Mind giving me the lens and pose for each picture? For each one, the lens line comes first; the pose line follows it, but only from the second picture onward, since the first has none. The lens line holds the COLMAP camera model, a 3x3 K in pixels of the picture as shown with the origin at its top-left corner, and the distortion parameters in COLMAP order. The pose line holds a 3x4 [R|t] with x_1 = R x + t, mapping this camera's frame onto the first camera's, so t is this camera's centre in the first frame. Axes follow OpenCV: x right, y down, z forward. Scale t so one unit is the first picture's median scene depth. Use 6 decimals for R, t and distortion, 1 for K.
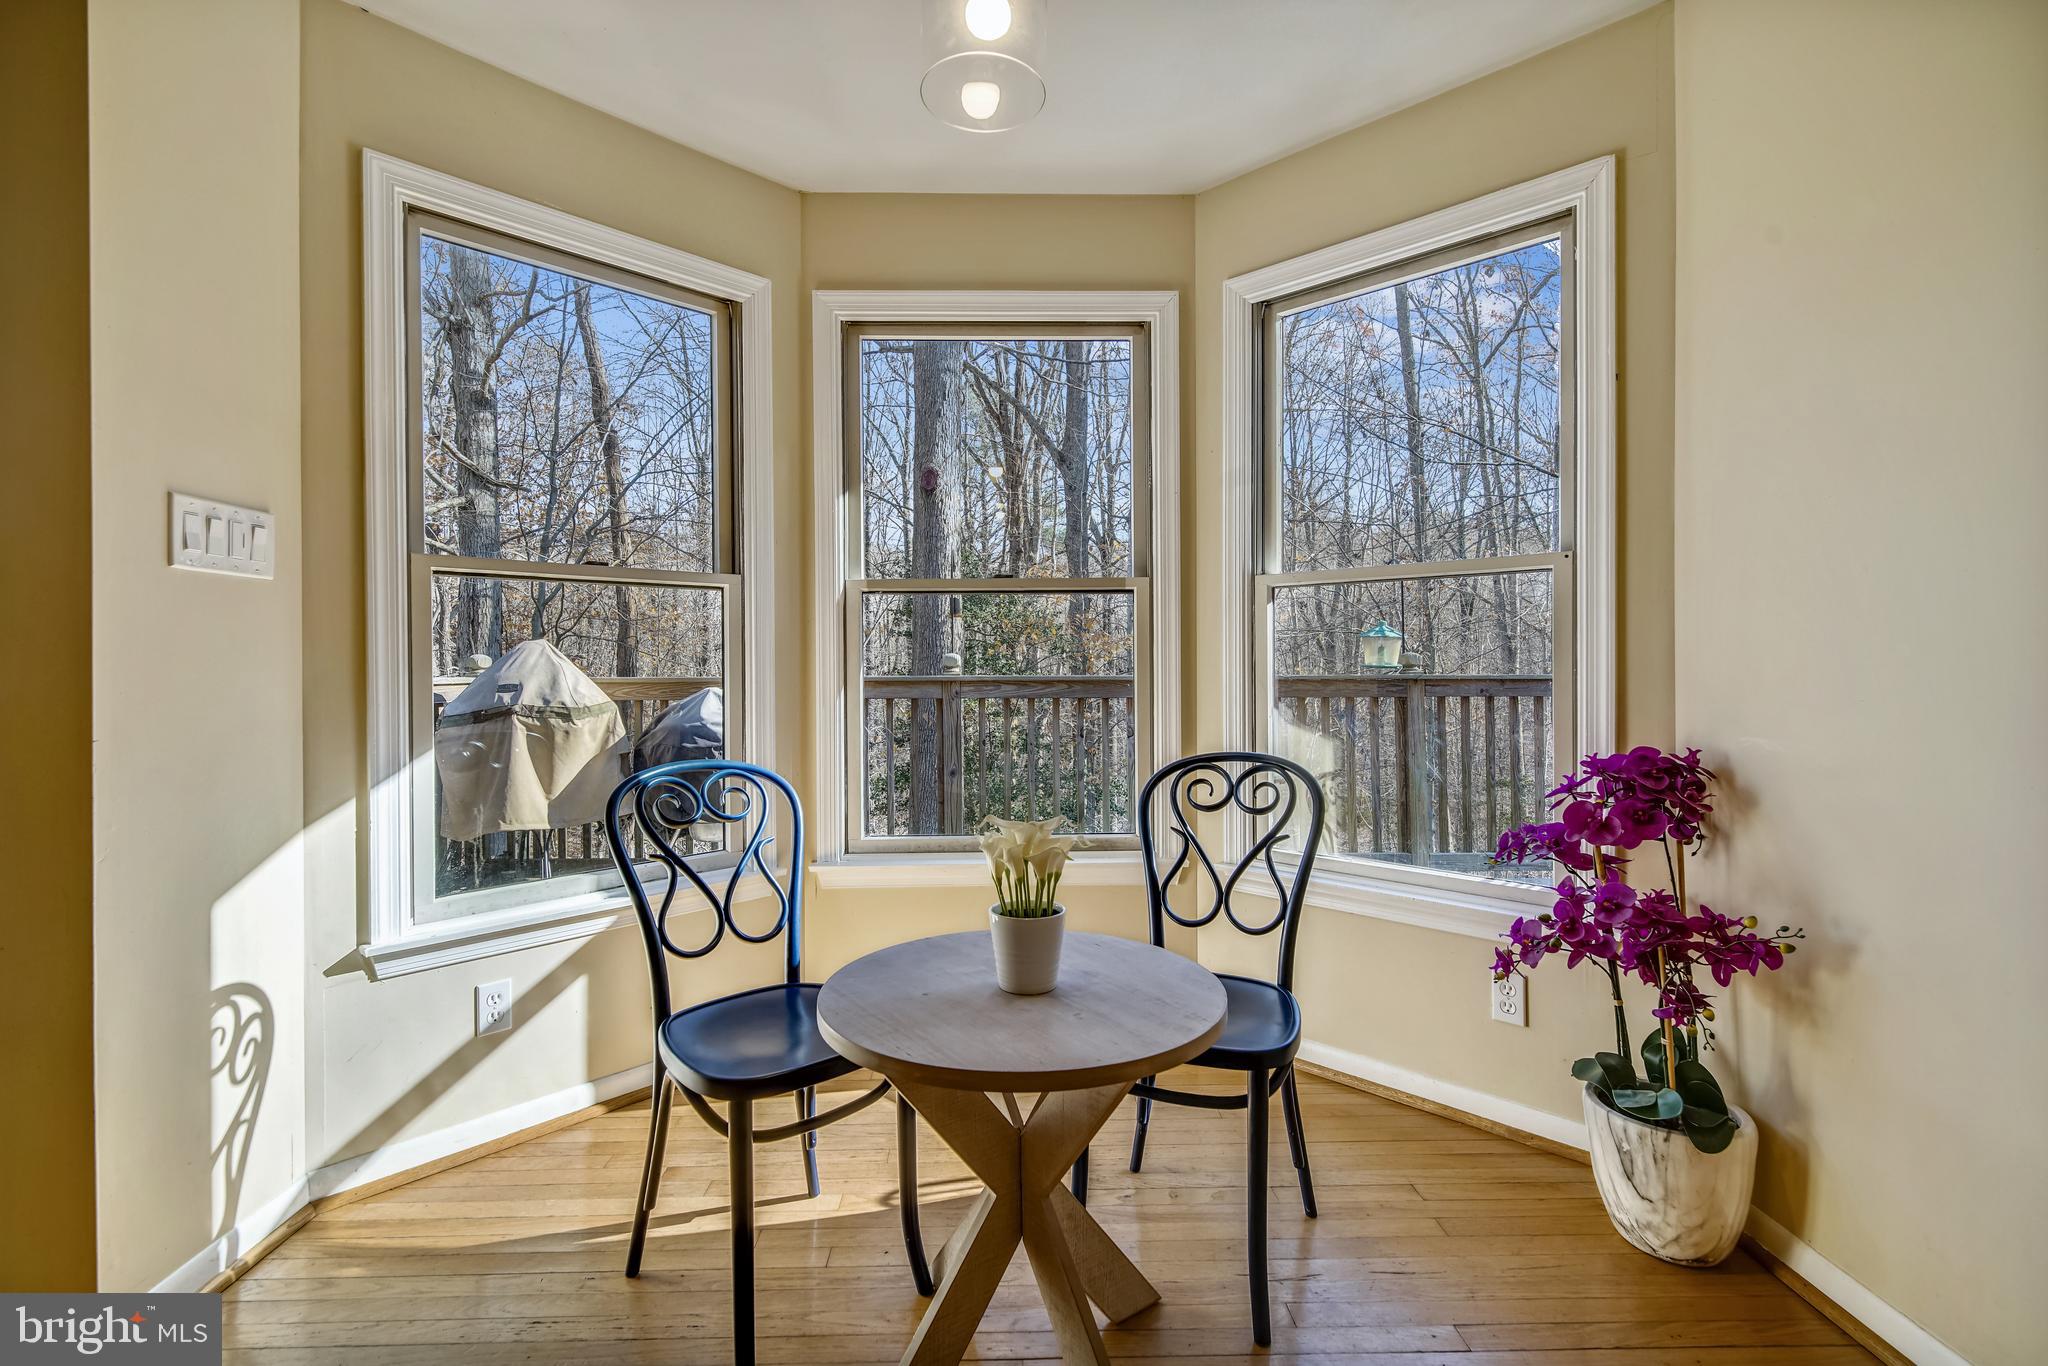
lens RADIAL K [[946.5, 0, 1022.2], [0, 946.5, 660.3], [0, 0, 1]] dist [0.025818, -0.021104]
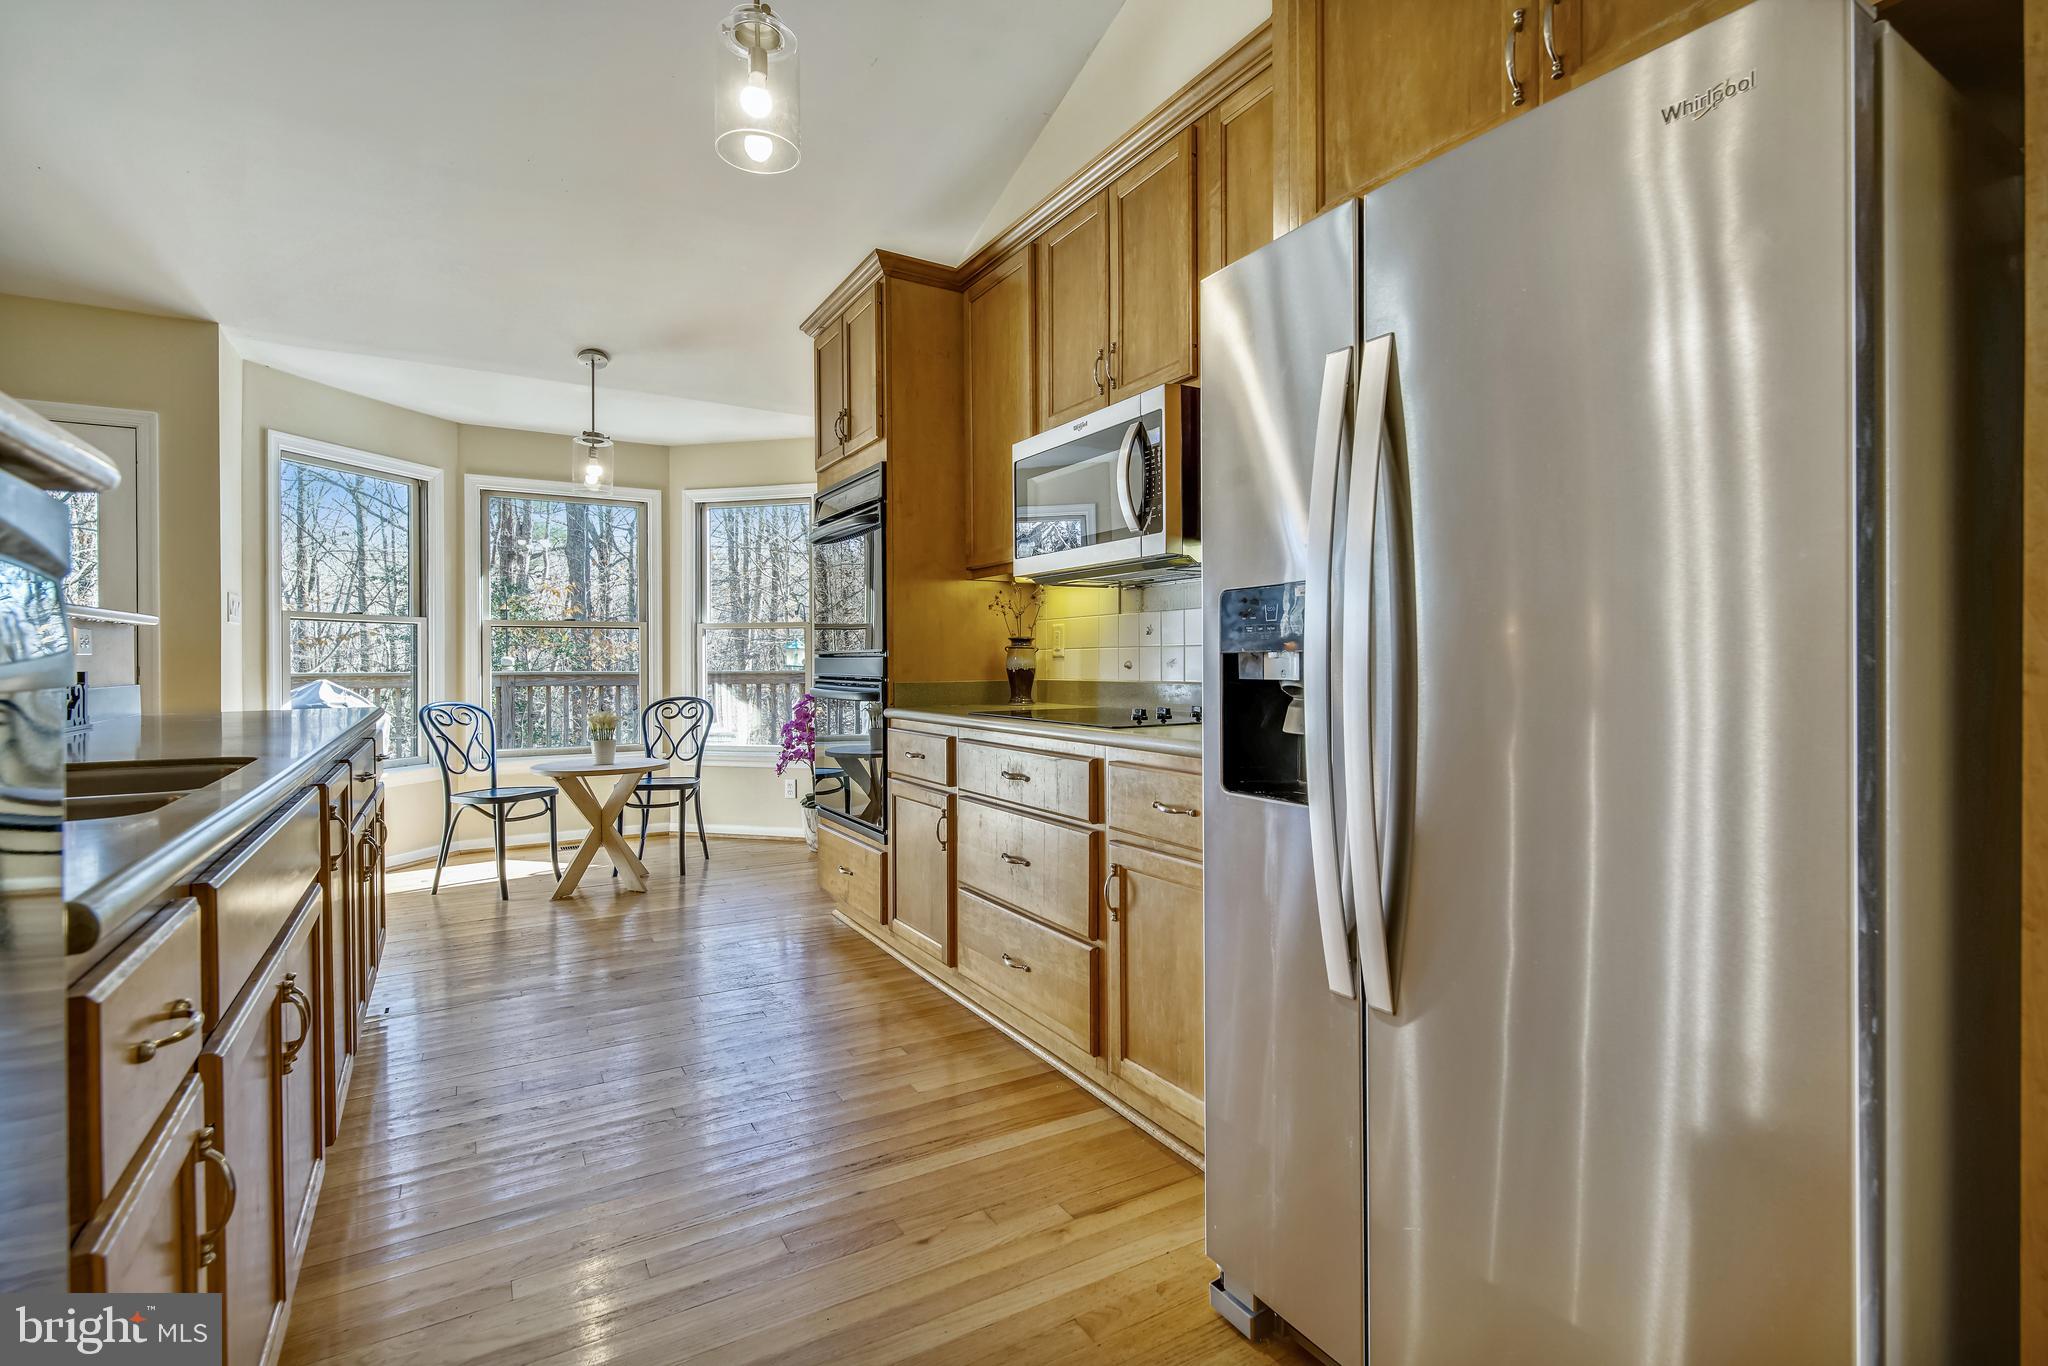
lens RADIAL K [[946.5, 0, 1022.2], [0, 946.5, 660.3], [0, 0, 1]] dist [0.025818, -0.021104]
pose [[0.874902, 0.002742, 0.484293, -0.215255], [-0.000767, 0.999991, -0.004275, 0.008570], [-0.484300, 0.003369, 0.874895, -1.699905]]
